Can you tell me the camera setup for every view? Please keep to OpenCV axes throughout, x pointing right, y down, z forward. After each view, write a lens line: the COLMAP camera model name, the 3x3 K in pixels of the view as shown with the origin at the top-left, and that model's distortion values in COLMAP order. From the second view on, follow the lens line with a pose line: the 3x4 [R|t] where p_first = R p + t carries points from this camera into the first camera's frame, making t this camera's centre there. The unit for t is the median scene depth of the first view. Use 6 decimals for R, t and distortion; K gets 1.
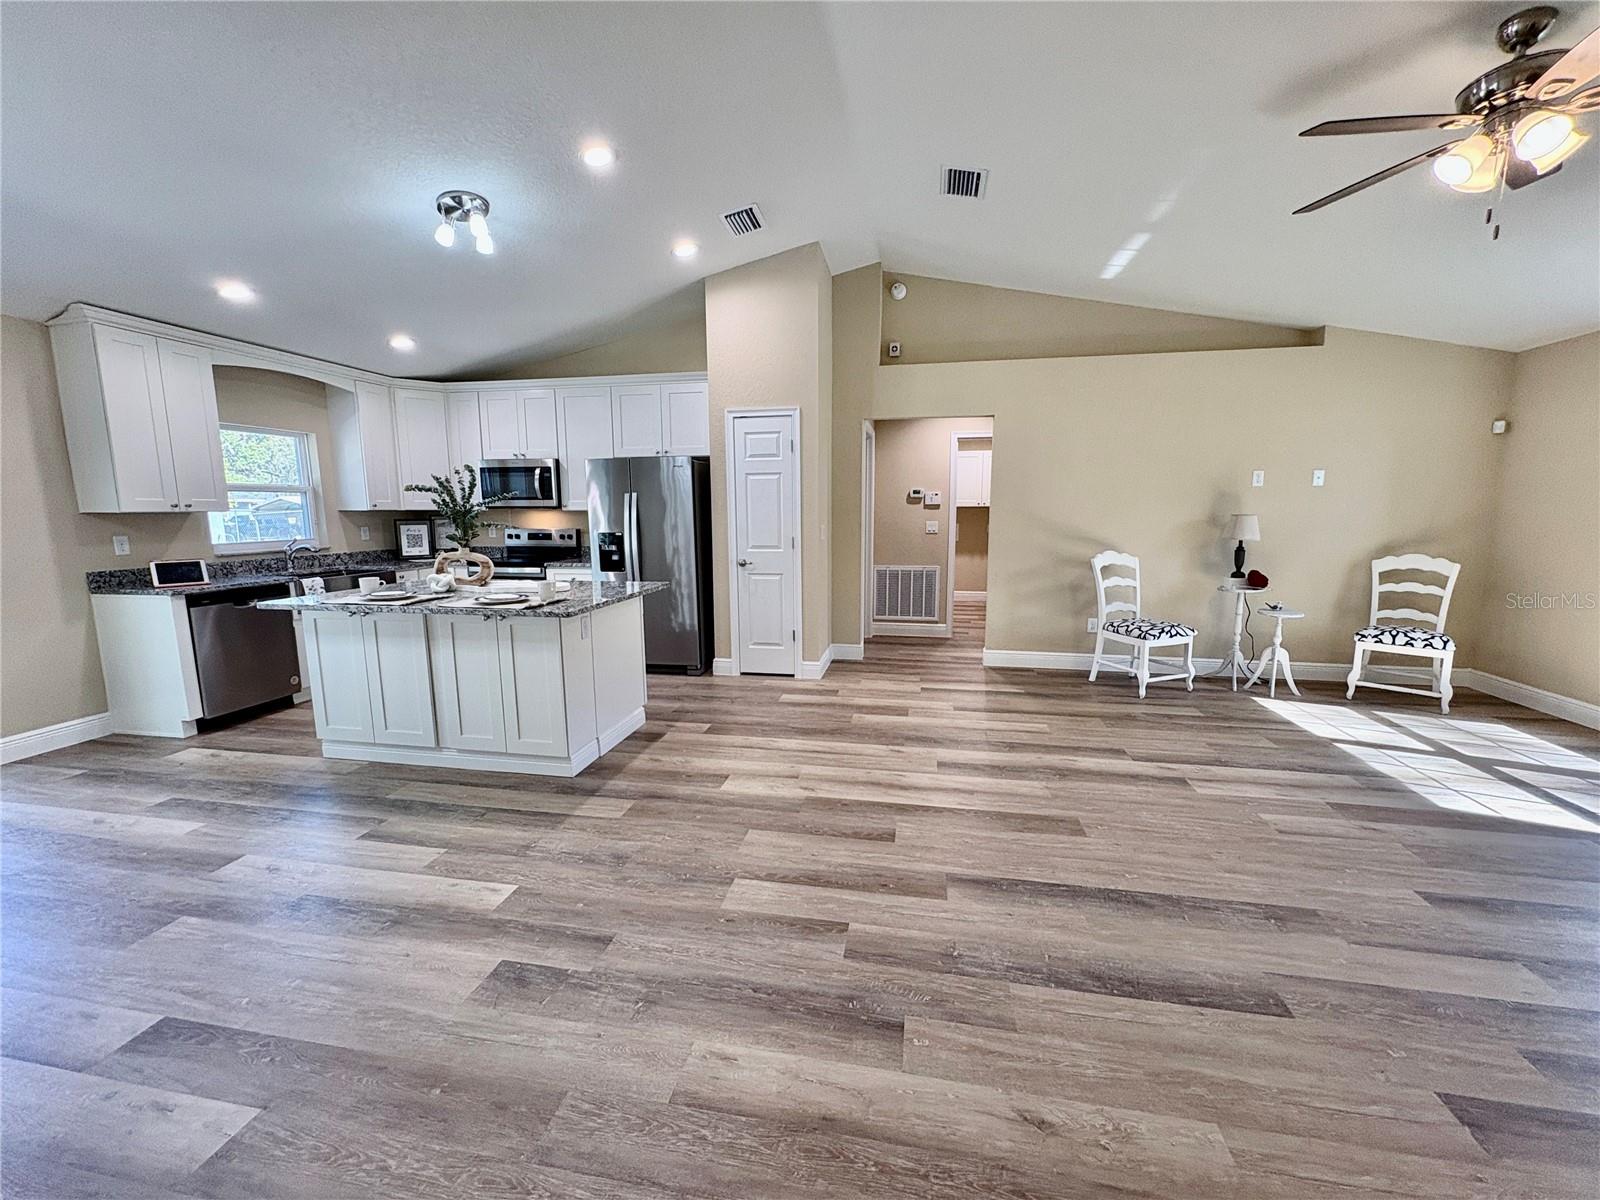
lens RADIAL K [[636.0, 0, 799.8], [0, 636.0, 601.9], [0, 0, 1]] dist [0.000644, -0.000156]
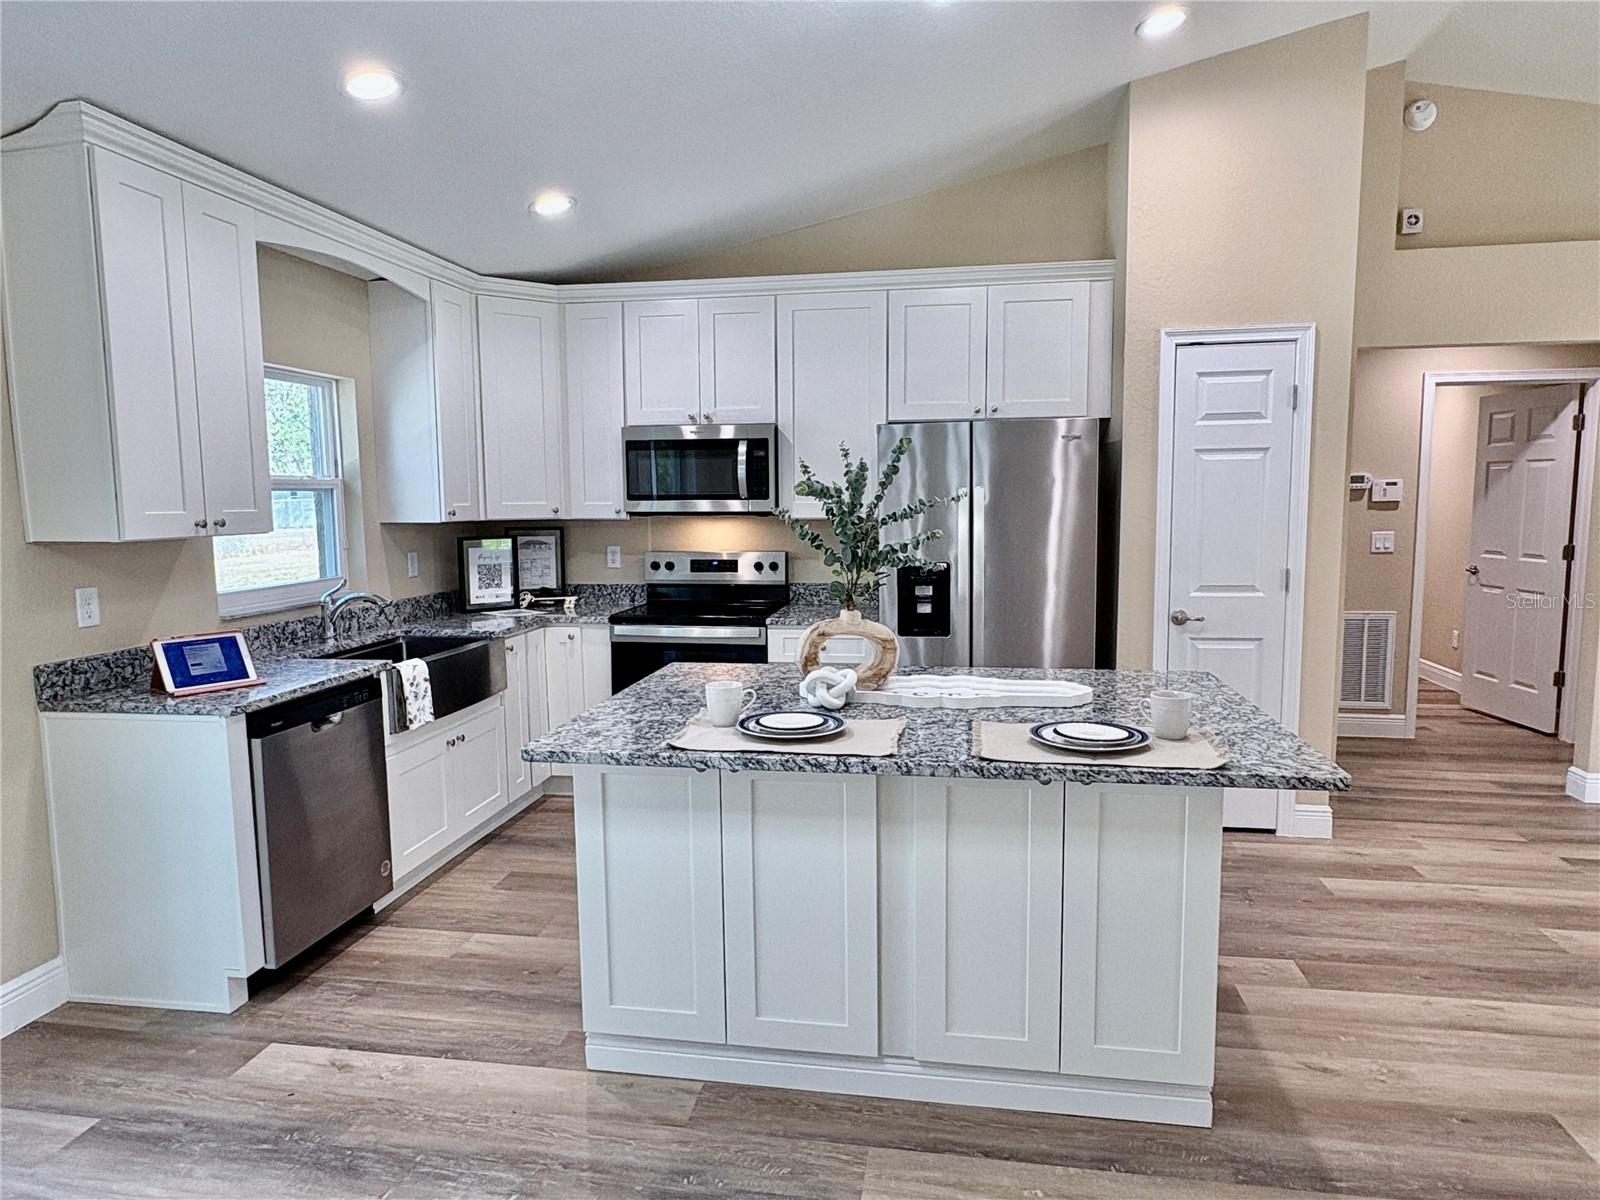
lens RADIAL K [[984.2, 0, 793.1], [0, 984.2, 605.9], [0, 0, 1]] dist [0.000825, 0.001532]
pose [[0.999832, -0.008098, 0.016461, -0.544507], [0.008680, 0.999328, -0.035601, -0.058305], [-0.016162, 0.035737, 0.999231, 0.243633]]
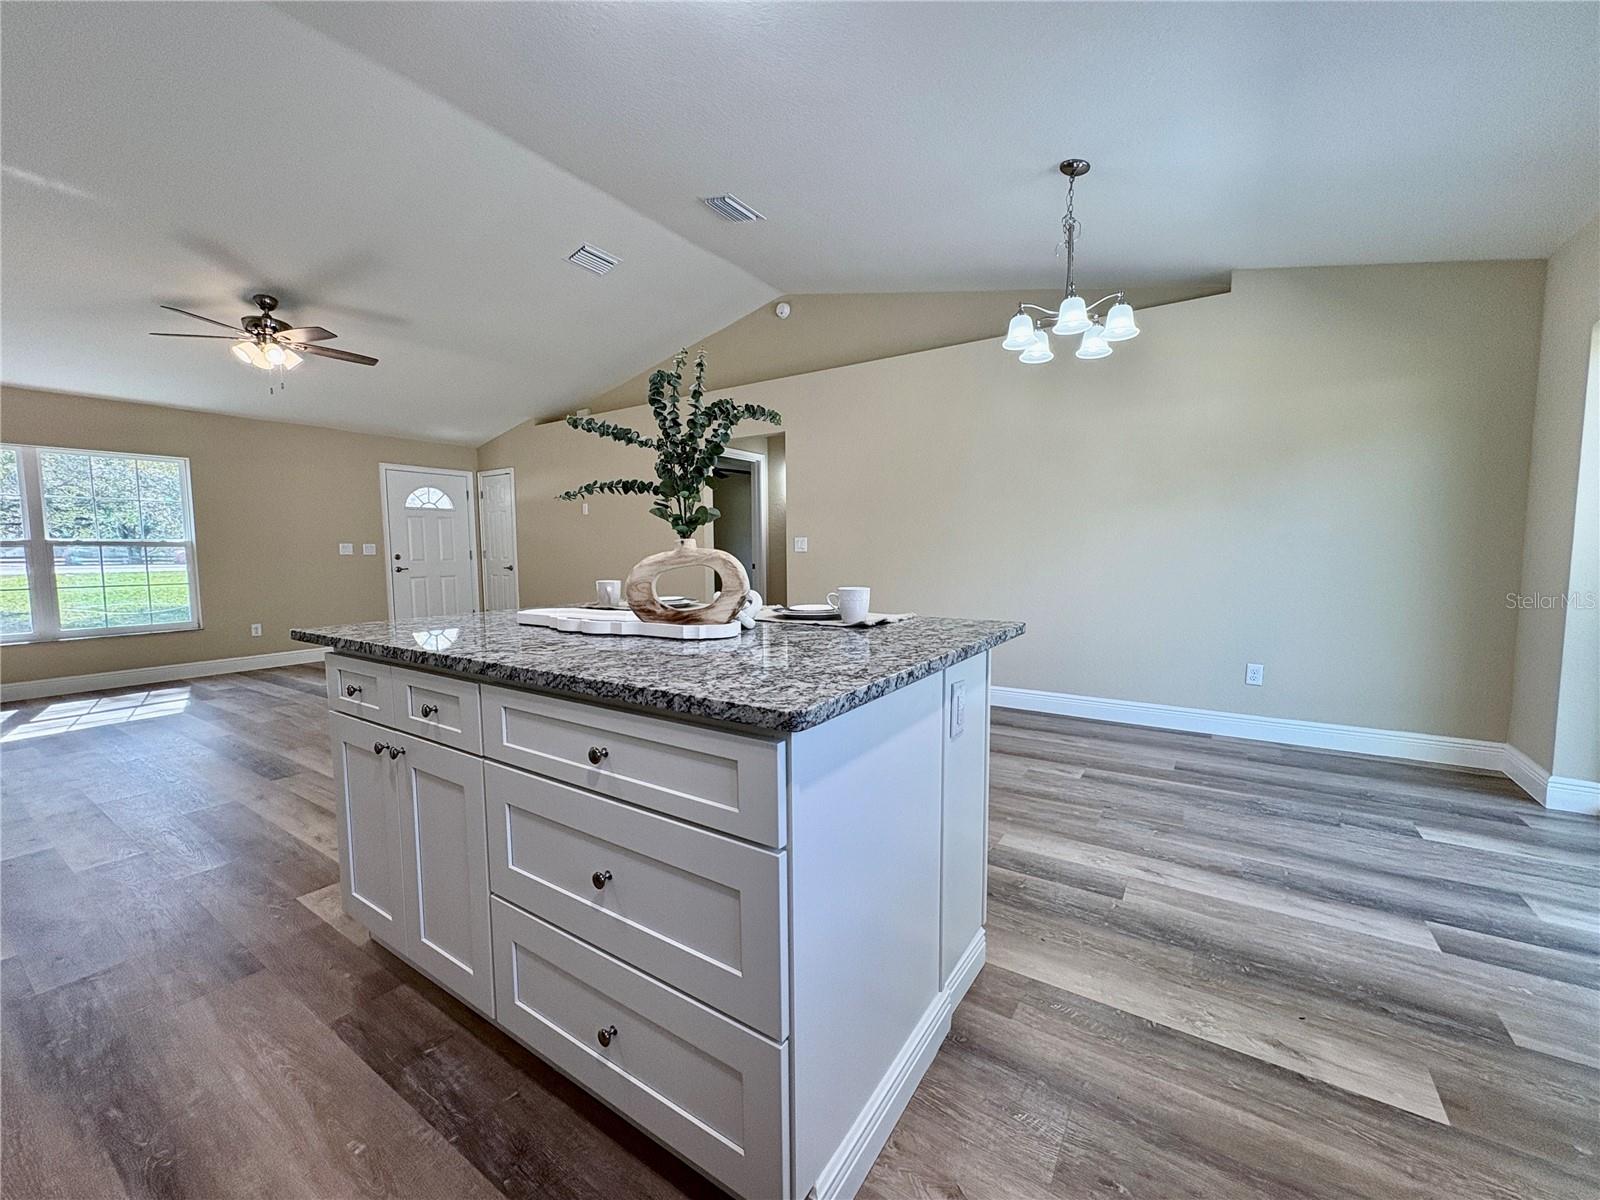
lens RADIAL K [[636.0, 0, 799.8], [0, 636.0, 601.9], [0, 0, 1]] dist [0.000644, -0.000156]
pose [[-0.921471, -0.016939, 0.388079, -0.718194], [0.071393, 0.974645, 0.212060, -0.120106], [-0.381831, 0.223113, -0.896898, 1.274084]]
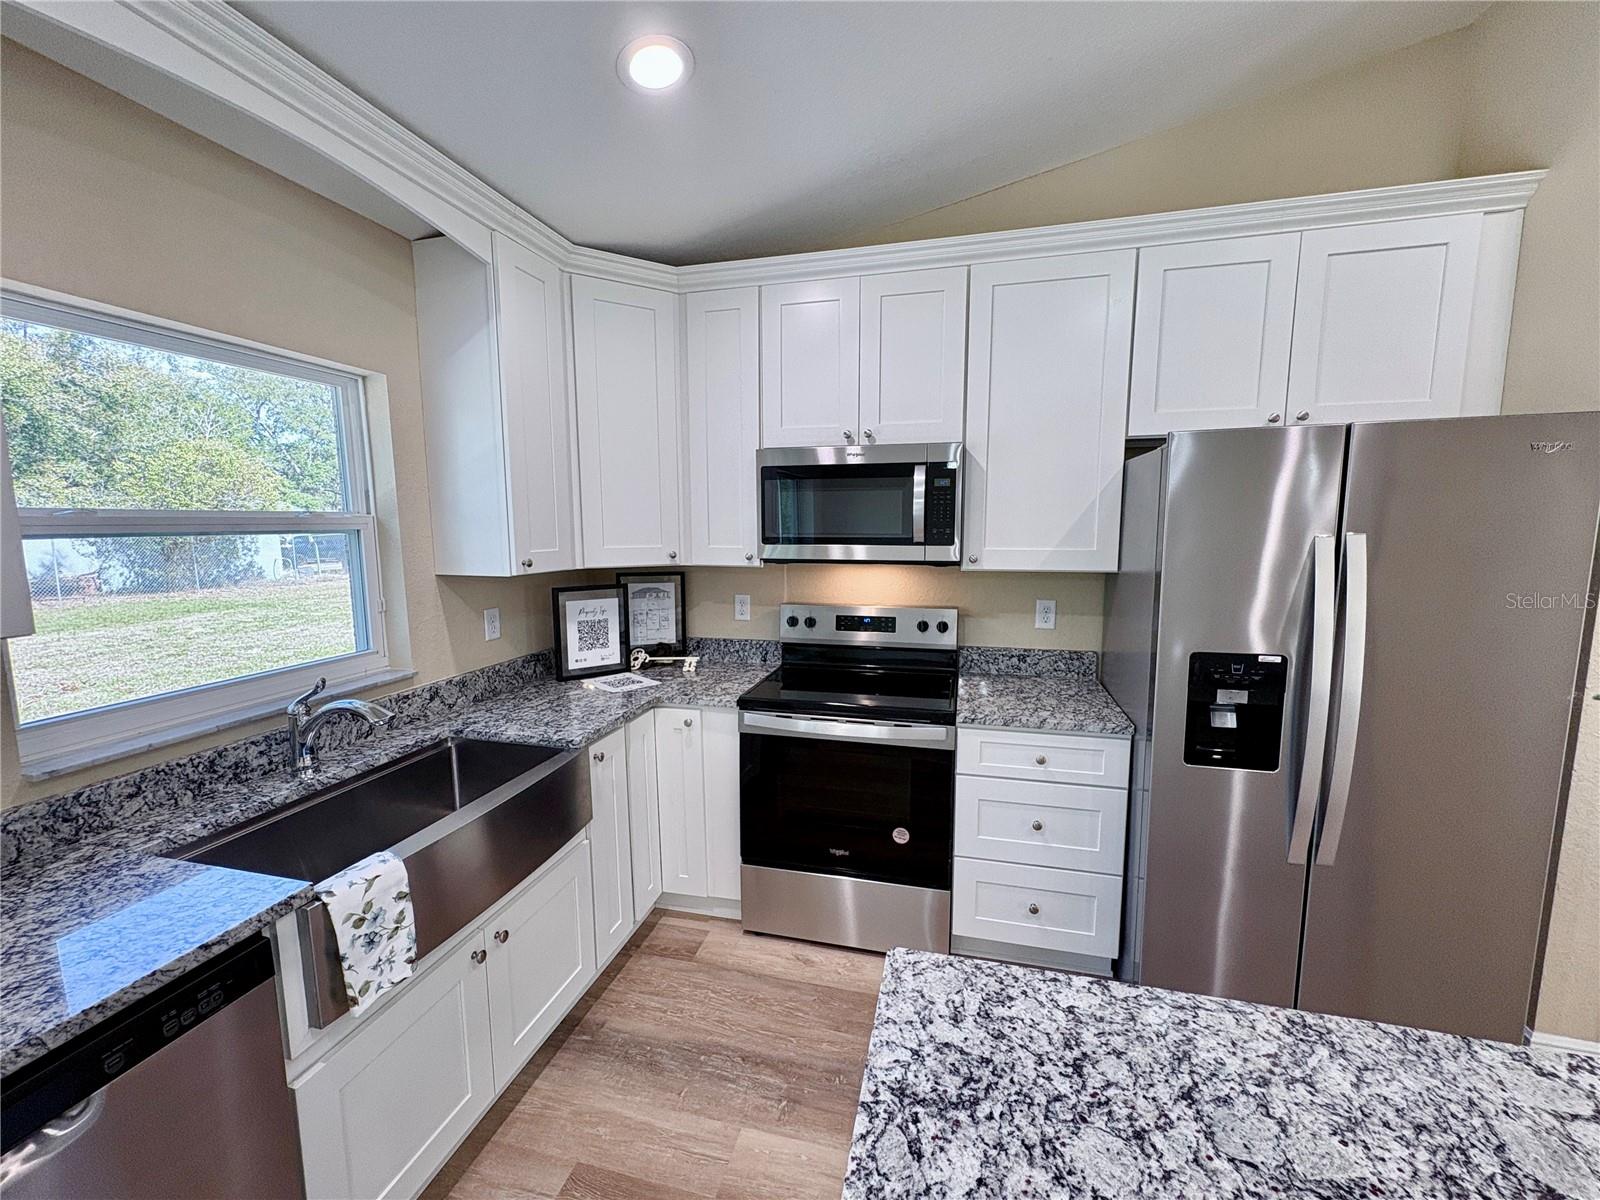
lens RADIAL K [[636.0, 0, 799.8], [0, 636.0, 601.9], [0, 0, 1]] dist [0.000644, -0.000156]
pose [[0.998083, 0.005857, -0.061613, -0.654331], [-0.007396, 0.999666, -0.024771, -0.163459], [0.061447, 0.025180, 0.997793, 0.852978]]
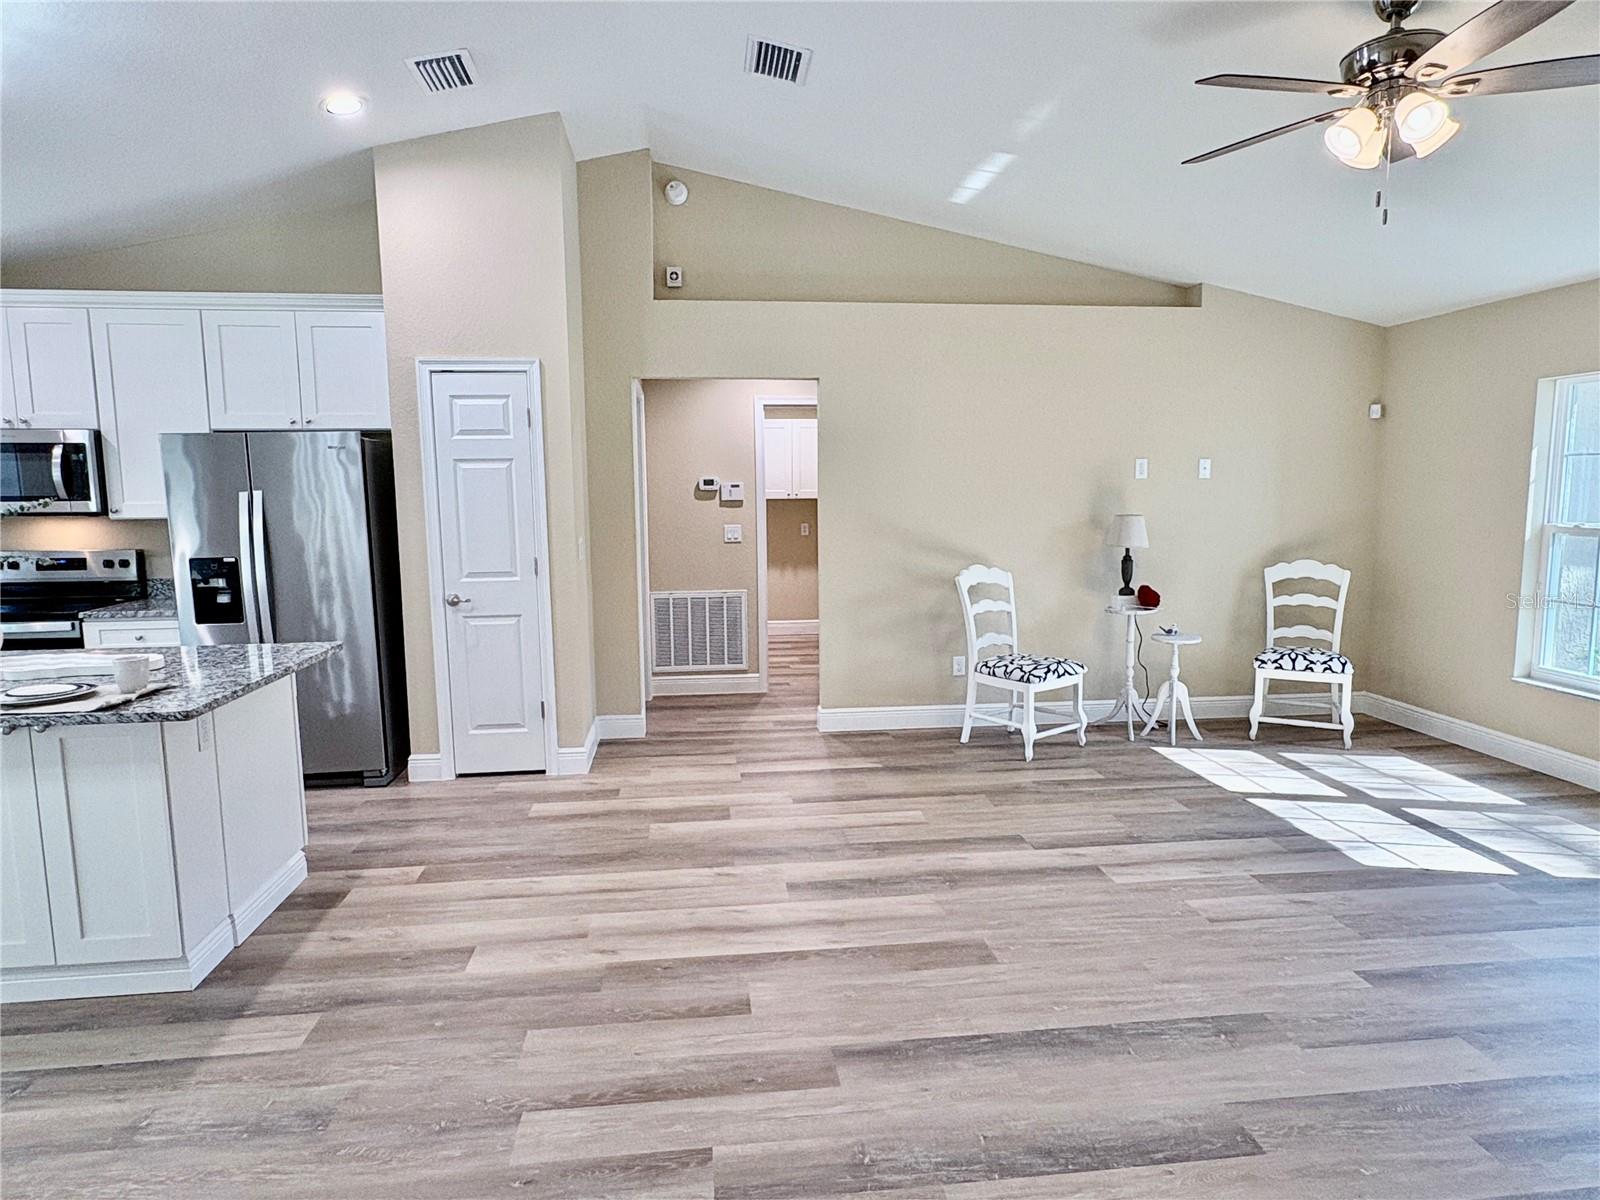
lens RADIAL K [[964.8, 0, 798.7], [0, 964.8, 607.4], [0, 0, 1]] dist [-0.001405, 0.003141]
pose [[0.953925, -0.041374, 0.297180, -0.061701], [0.048898, 0.998643, -0.017923, -0.026399], [-0.296035, 0.031629, 0.954653, -0.017062]]
